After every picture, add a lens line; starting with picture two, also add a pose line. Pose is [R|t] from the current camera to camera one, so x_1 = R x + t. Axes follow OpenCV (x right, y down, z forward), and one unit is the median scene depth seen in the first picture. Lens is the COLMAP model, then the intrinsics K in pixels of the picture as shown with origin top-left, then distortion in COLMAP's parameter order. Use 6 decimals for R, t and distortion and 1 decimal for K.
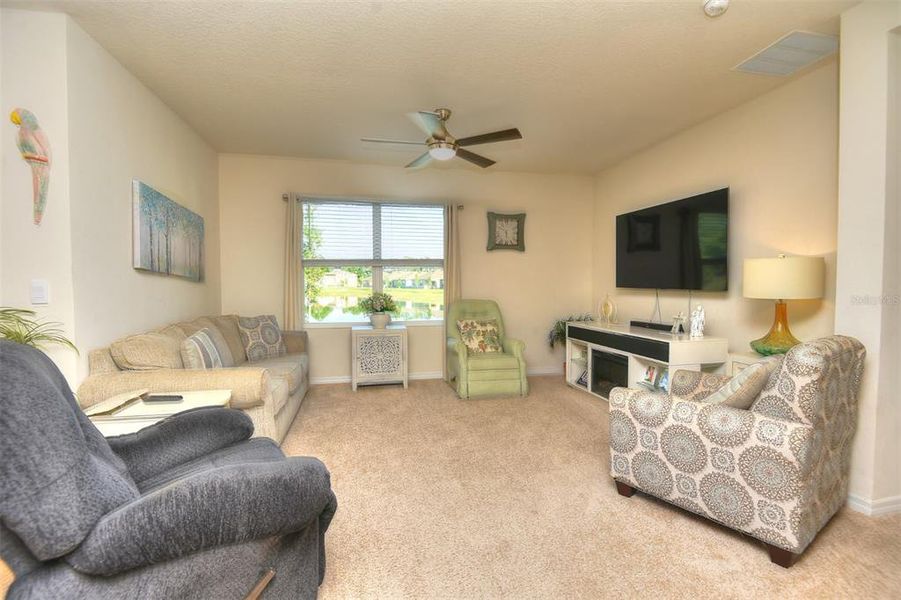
lens RADIAL K [[411.1, 0, 450.9], [0, 411.1, 296.7], [0, 0, 1]] dist [0.001278, -0.012724]
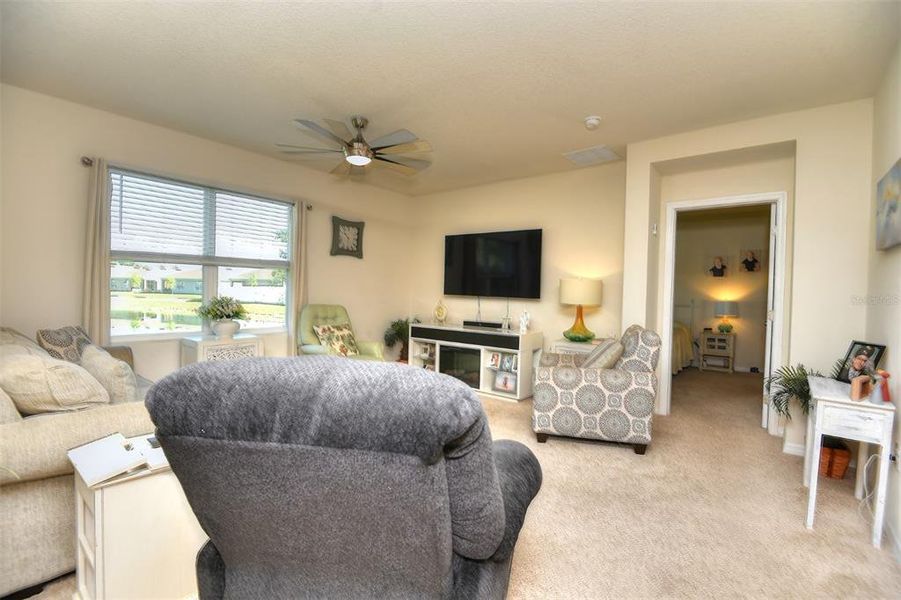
lens RADIAL K [[412.9, 0, 450.5], [0, 412.9, 300.0], [0, 0, 1]] dist [-0.001109, -0.013046]
pose [[0.769350, 0.005805, 0.638801, -0.366783], [-0.005209, 0.999982, -0.002813, -0.001368], [-0.638806, -0.001164, 0.769367, 0.053717]]
